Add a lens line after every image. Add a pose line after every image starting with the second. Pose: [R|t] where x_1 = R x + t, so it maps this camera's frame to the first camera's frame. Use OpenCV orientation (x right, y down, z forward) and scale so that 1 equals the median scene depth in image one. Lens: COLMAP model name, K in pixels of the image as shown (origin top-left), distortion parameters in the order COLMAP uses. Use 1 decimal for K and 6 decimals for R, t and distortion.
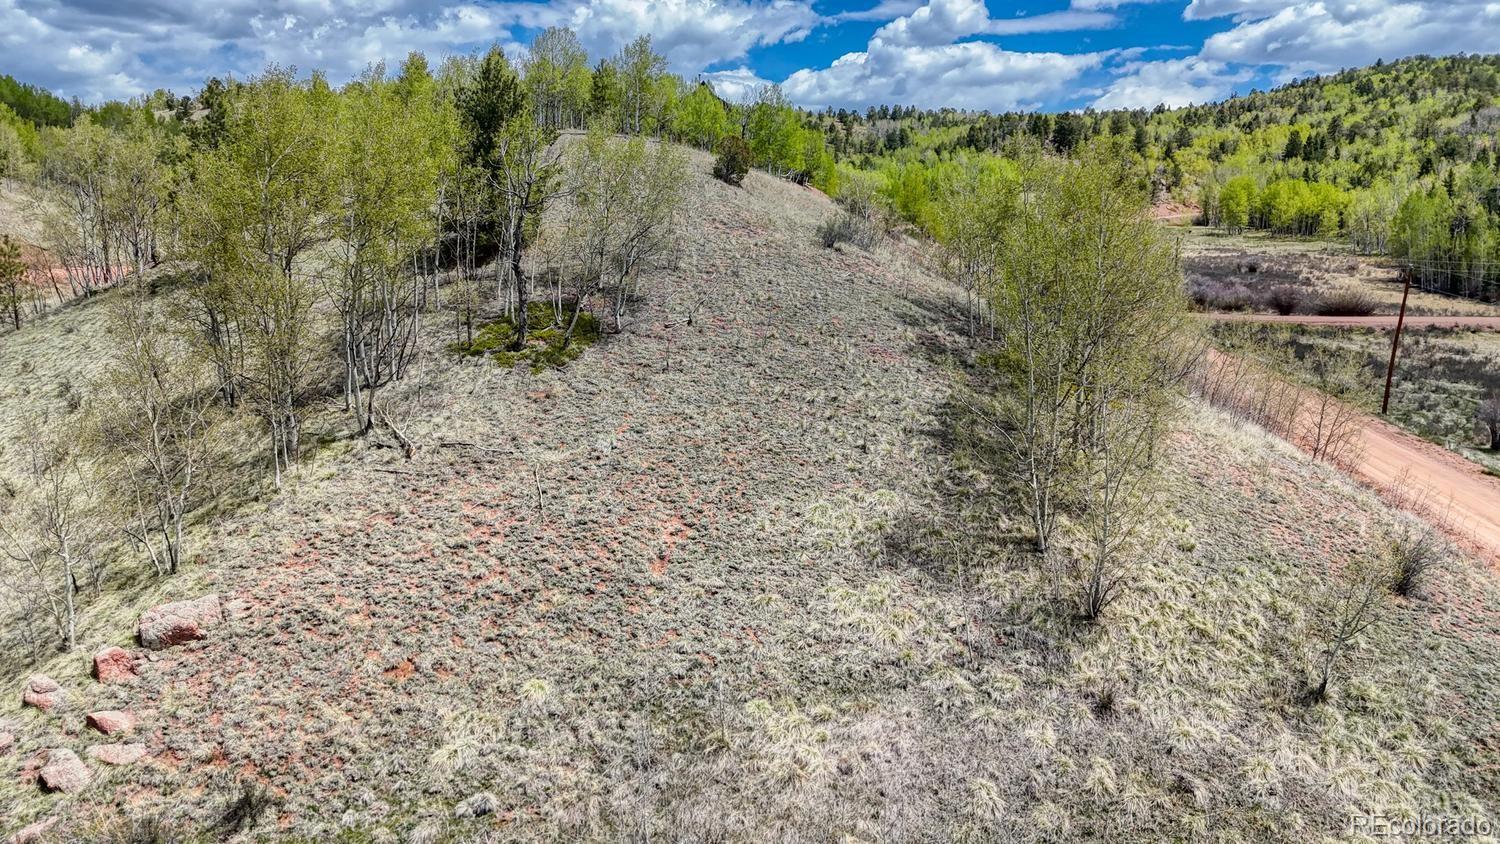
lens RADIAL K [[1098.7, 0, 750.0], [0, 1098.7, 422.0], [0, 0, 1]] dist [0.034080, -0.002497]
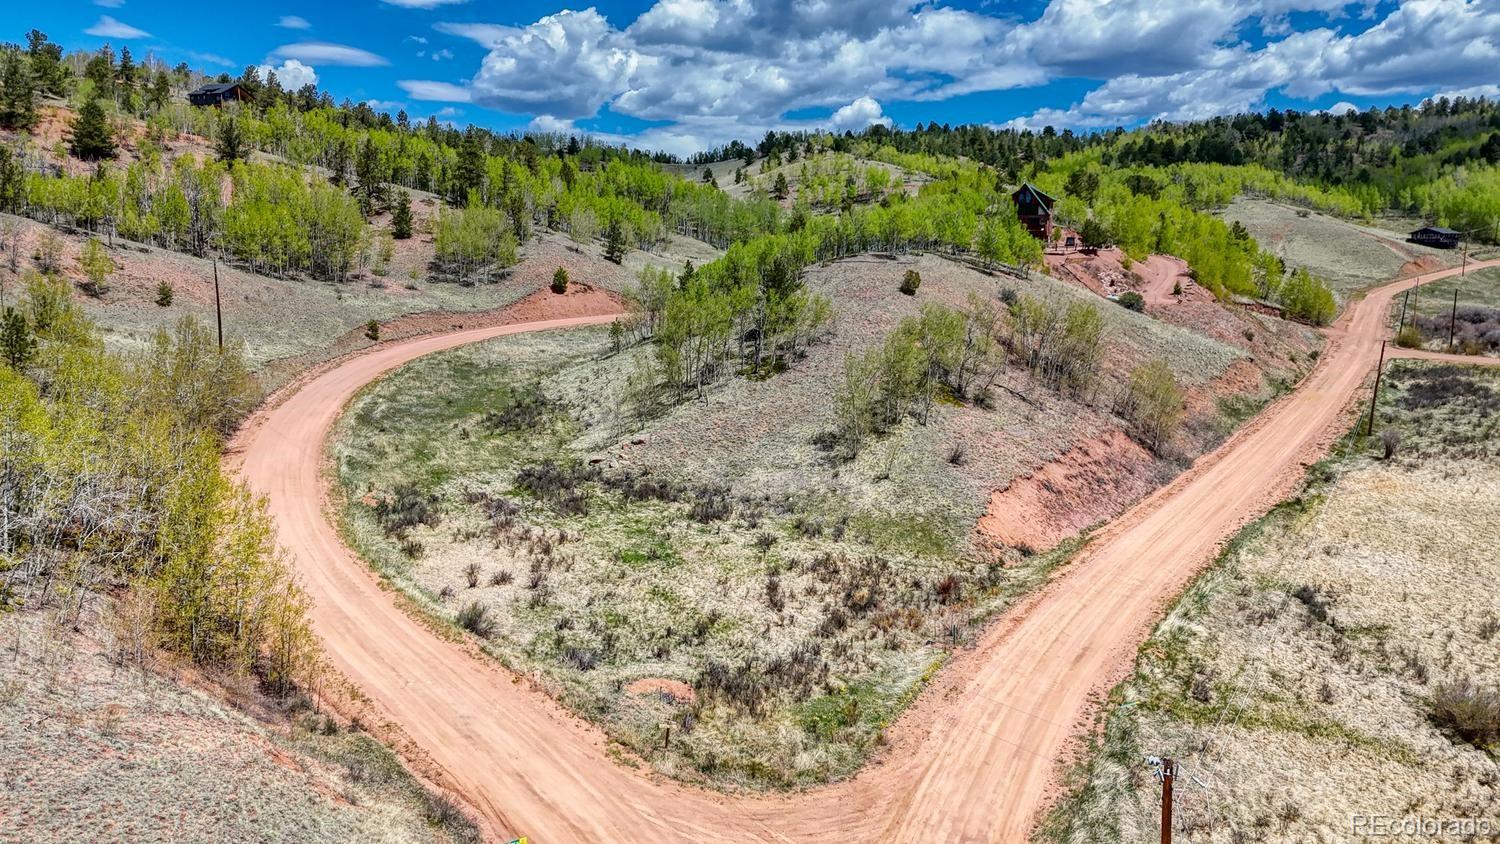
lens RADIAL K [[1098.7, 0, 750.0], [0, 1098.7, 422.0], [0, 0, 1]] dist [0.034080, -0.002497]
pose [[0.889639, 0.070500, -0.451191, 1.515049], [-0.069401, 0.997408, 0.019006, 0.010385], [0.451361, 0.014405, 0.892225, -2.211009]]
